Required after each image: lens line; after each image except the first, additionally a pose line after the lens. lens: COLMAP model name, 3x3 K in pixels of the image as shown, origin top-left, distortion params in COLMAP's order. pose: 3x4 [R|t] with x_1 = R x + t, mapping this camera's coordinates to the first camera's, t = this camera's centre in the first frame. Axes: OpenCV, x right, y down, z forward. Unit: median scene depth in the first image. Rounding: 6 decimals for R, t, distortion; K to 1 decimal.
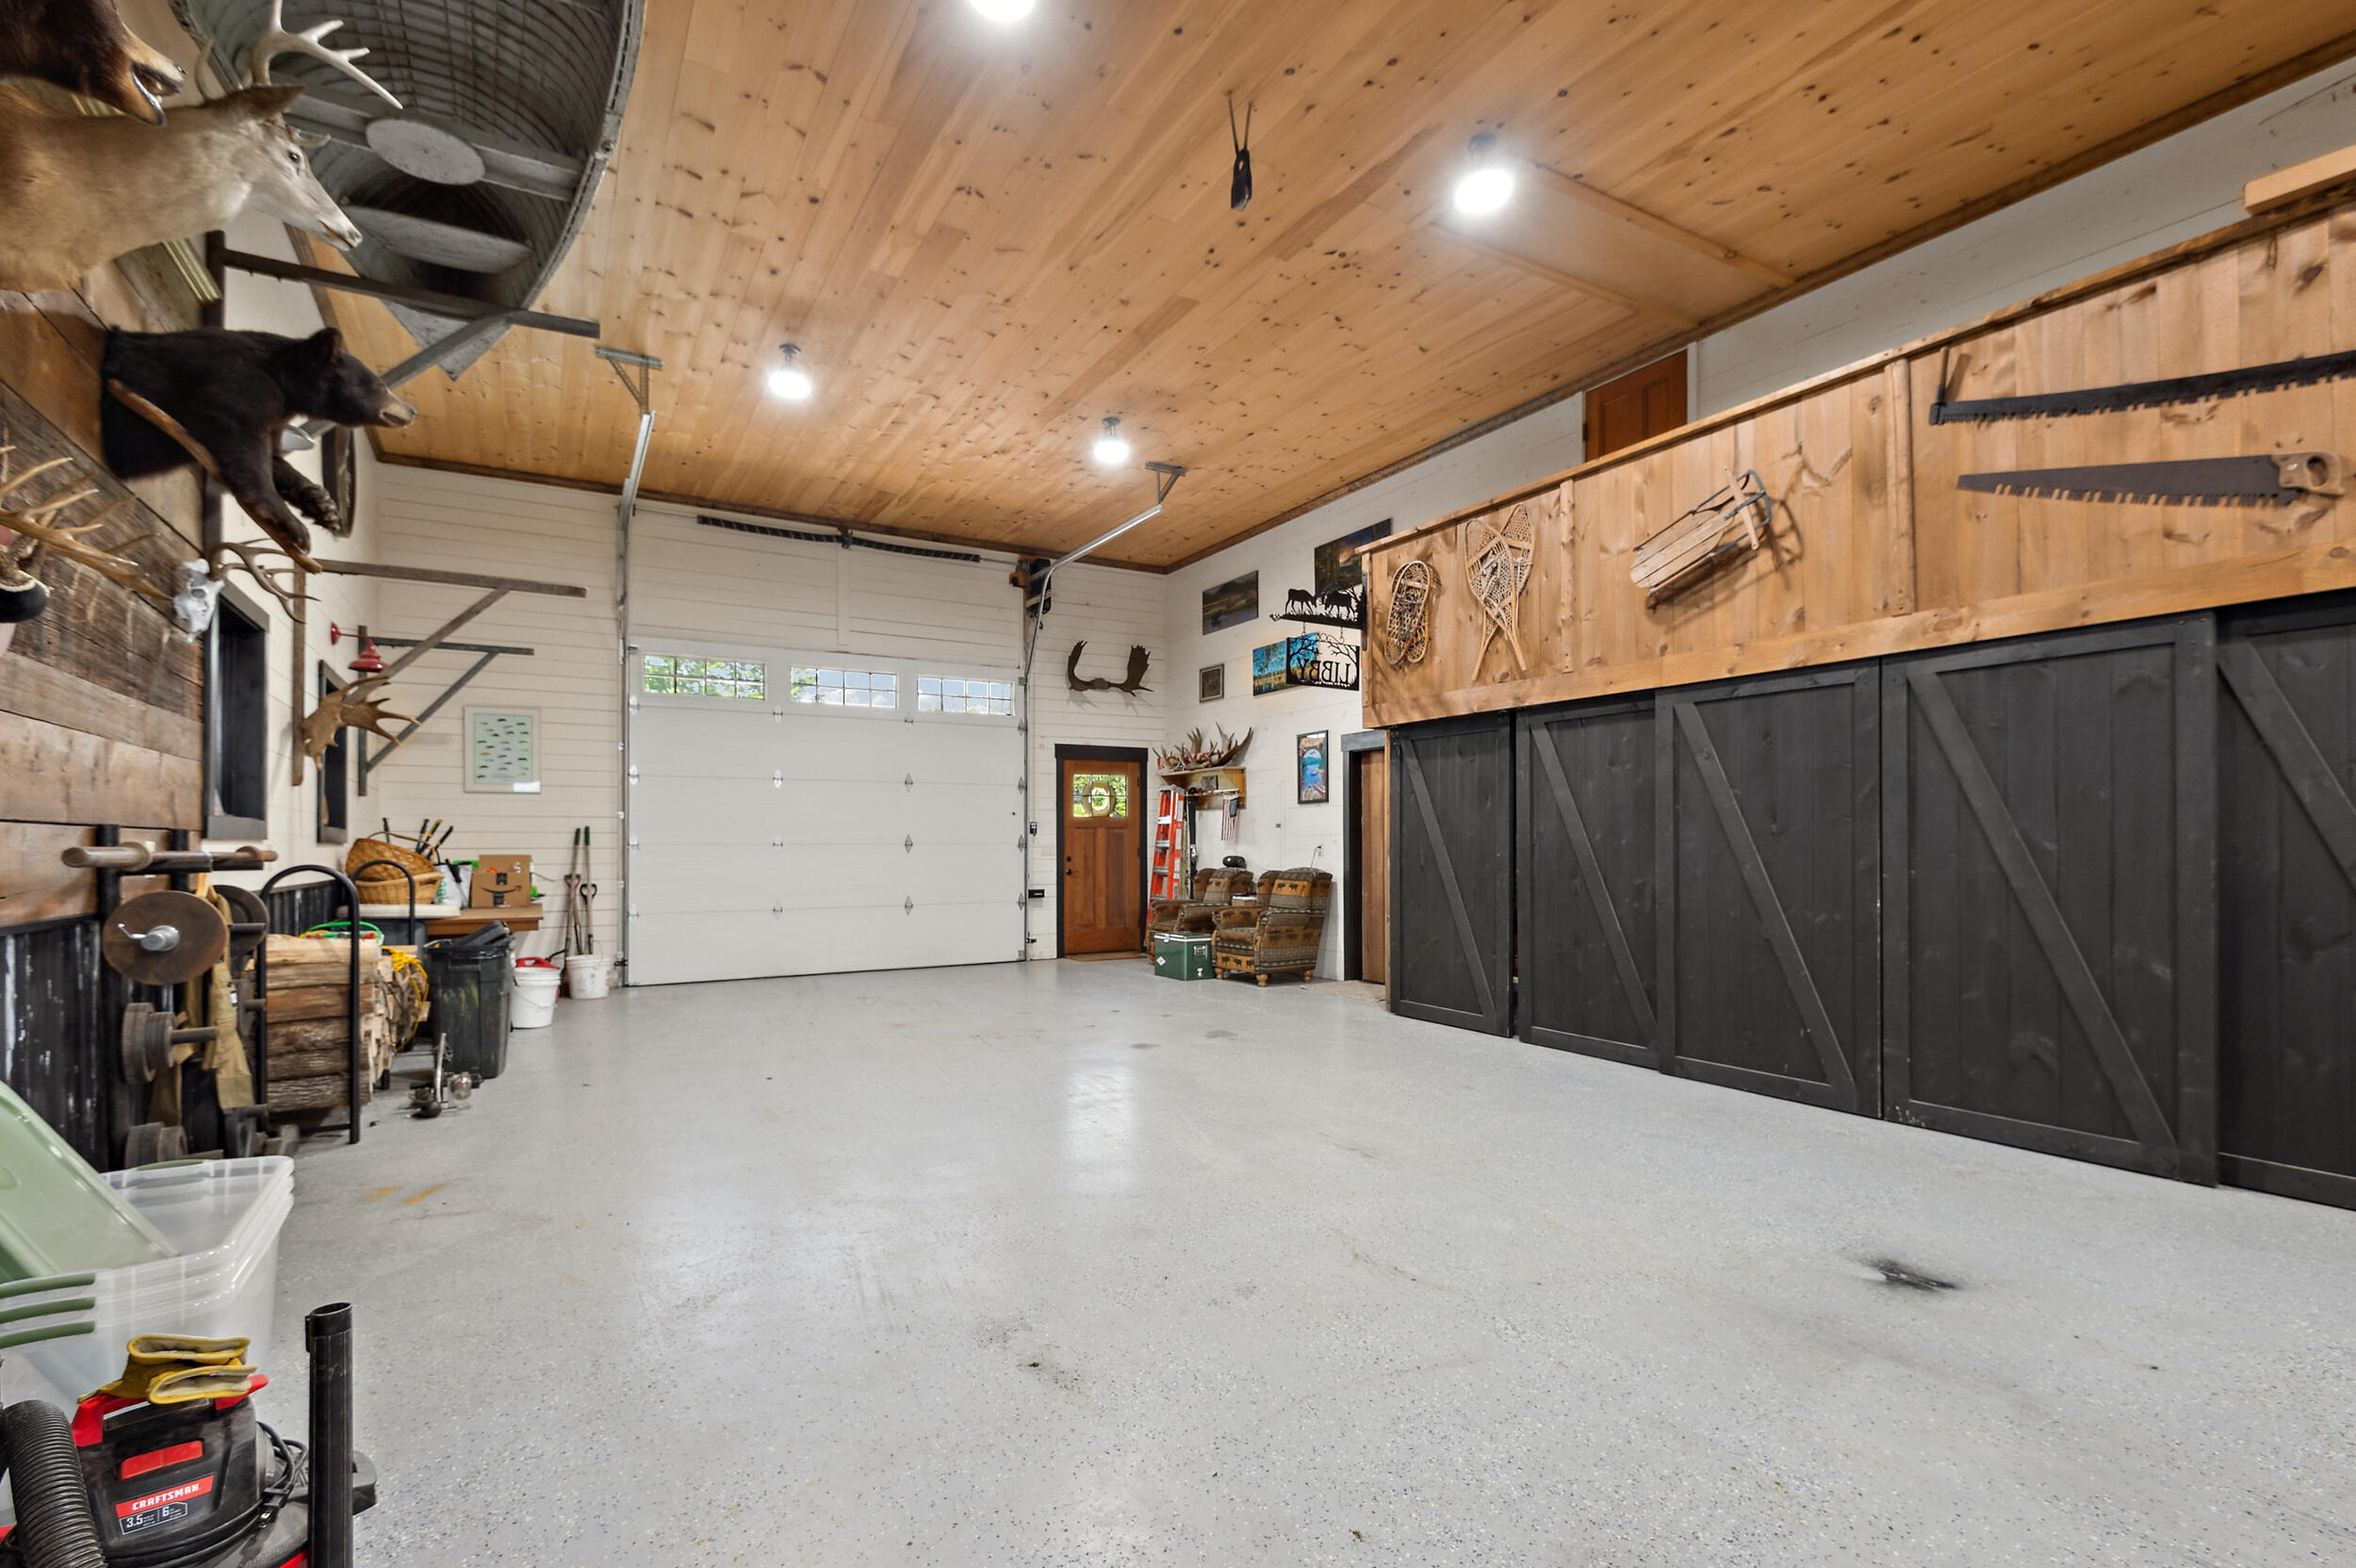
lens RADIAL K [[1095.4, 0, 1187.8], [0, 1095.4, 851.0], [0, 0, 1]] dist [0.017060, 0.000030]
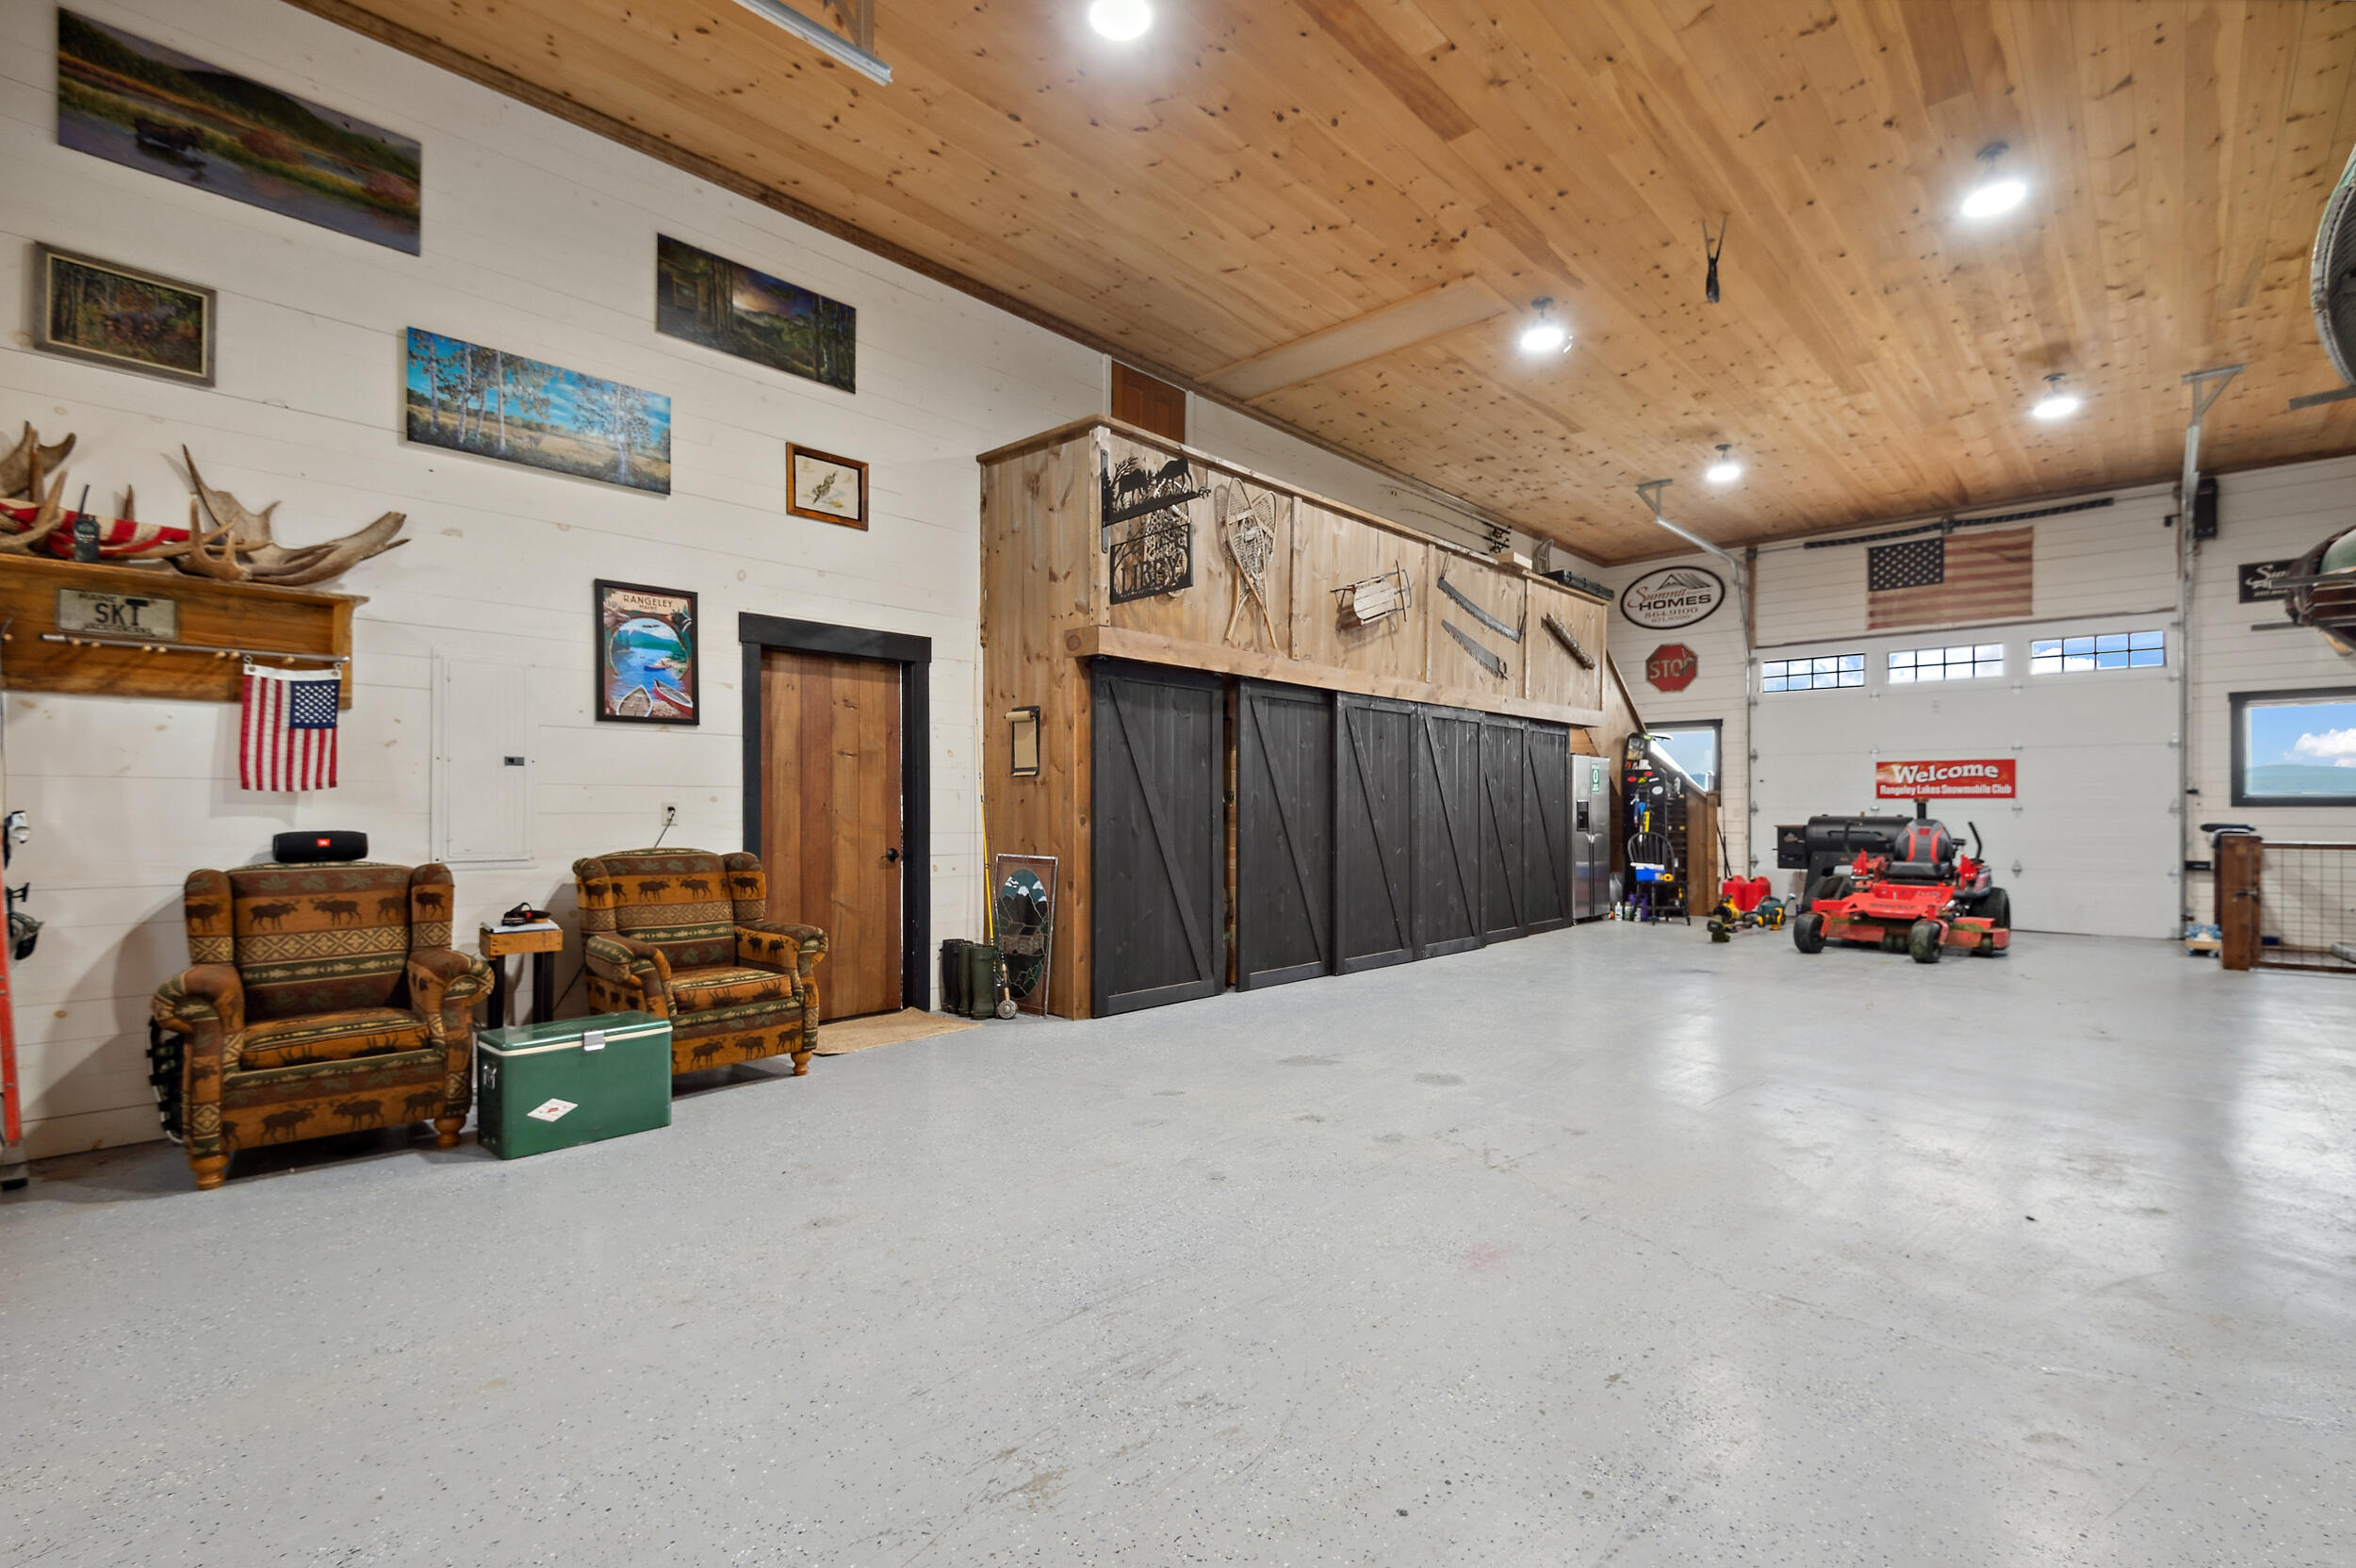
lens RADIAL K [[1082.6, 0, 1189.5], [0, 1082.6, 831.2], [0, 0, 1]] dist [0.026831, -0.015128]
pose [[-0.298707, -0.013885, 0.954244, -0.461079], [0.006043, 0.999847, 0.016440, 0.000676], [-0.954326, 0.010677, -0.298577, 0.920799]]
